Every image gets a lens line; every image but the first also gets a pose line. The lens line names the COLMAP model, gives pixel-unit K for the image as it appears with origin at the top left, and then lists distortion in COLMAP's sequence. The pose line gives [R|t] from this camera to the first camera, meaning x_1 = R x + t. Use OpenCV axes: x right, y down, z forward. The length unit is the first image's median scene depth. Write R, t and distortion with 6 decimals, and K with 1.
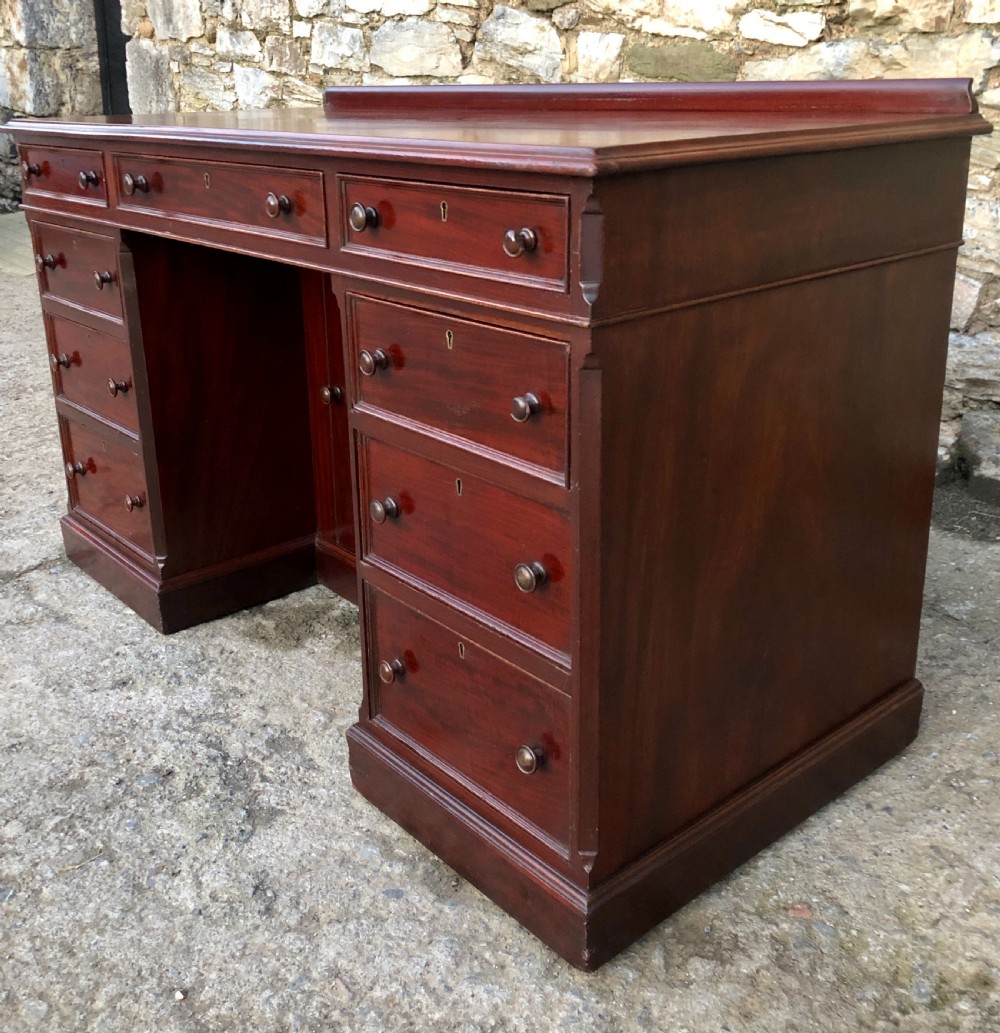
lens RADIAL K [[1121.6, 0, 504.7], [0, 1121.6, 423.0], [0, 0, 1]] dist [-0.016558, 0.072453]
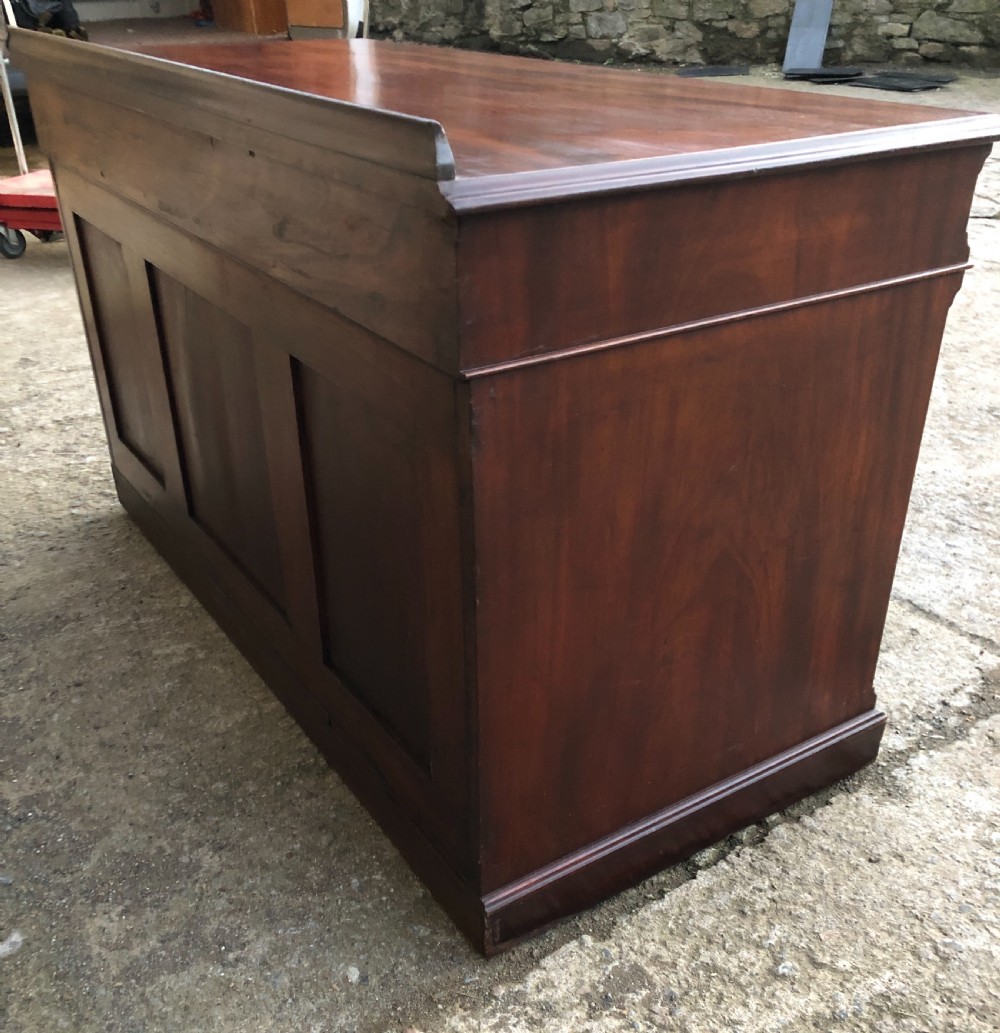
lens RADIAL K [[1140.8, 0, 500.0], [0, 1140.8, 516.5], [0, 0, 1]] dist [-0.007791, 0.009019]
pose [[-0.988998, -0.041737, 0.141916, -0.327153], [0.068026, 0.723589, 0.686870, -0.660271], [-0.131357, 0.688968, -0.712789, 1.876219]]
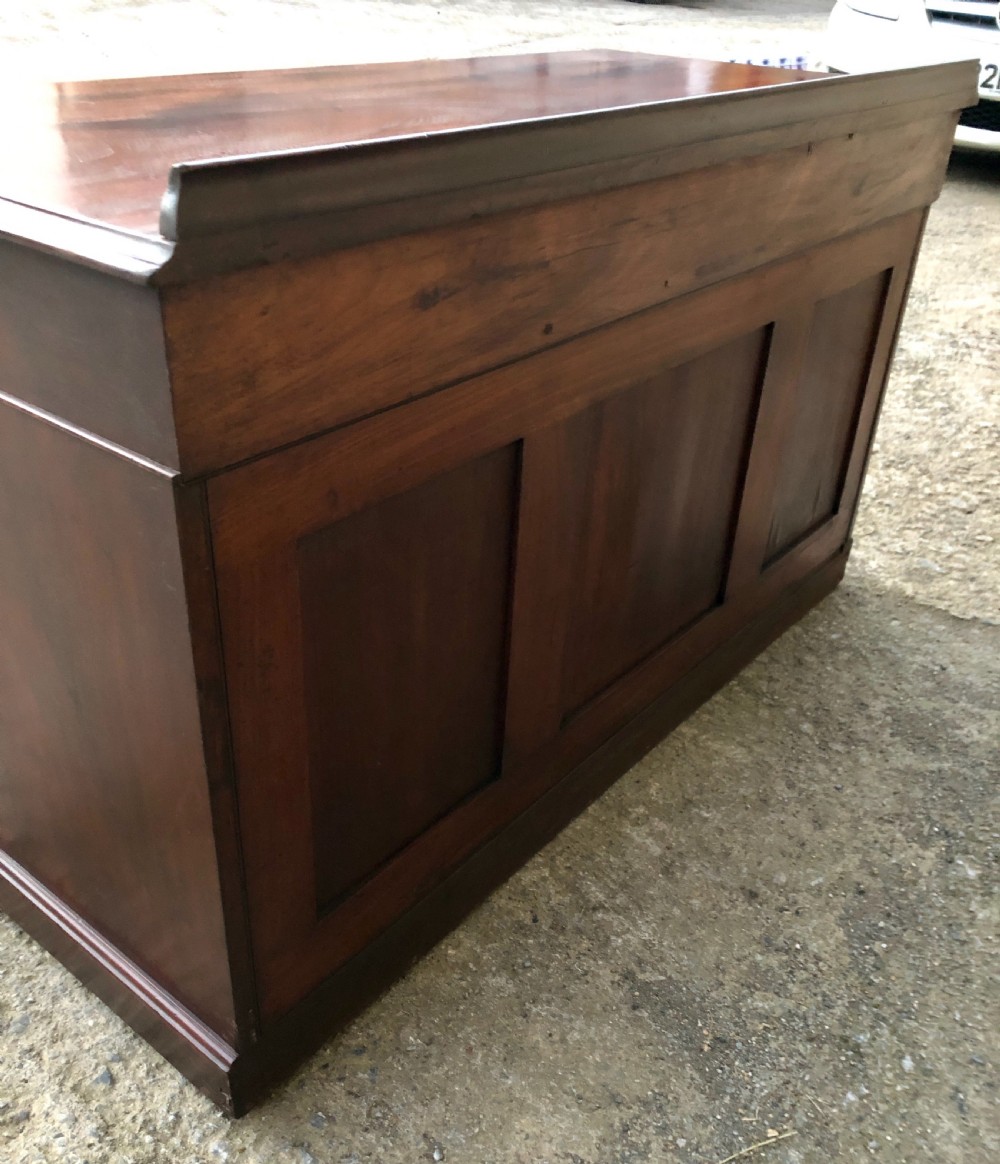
lens RADIAL K [[1118.6, 0, 500.0], [0, 1118.6, 582.0], [0, 0, 1]] dist [0.016274, 0.012375]
pose [[0.178950, 0.515171, -0.838198, 0.750791], [-0.335911, 0.832748, 0.440107, -0.339242], [0.924738, 0.202802, 0.322072, 0.788900]]
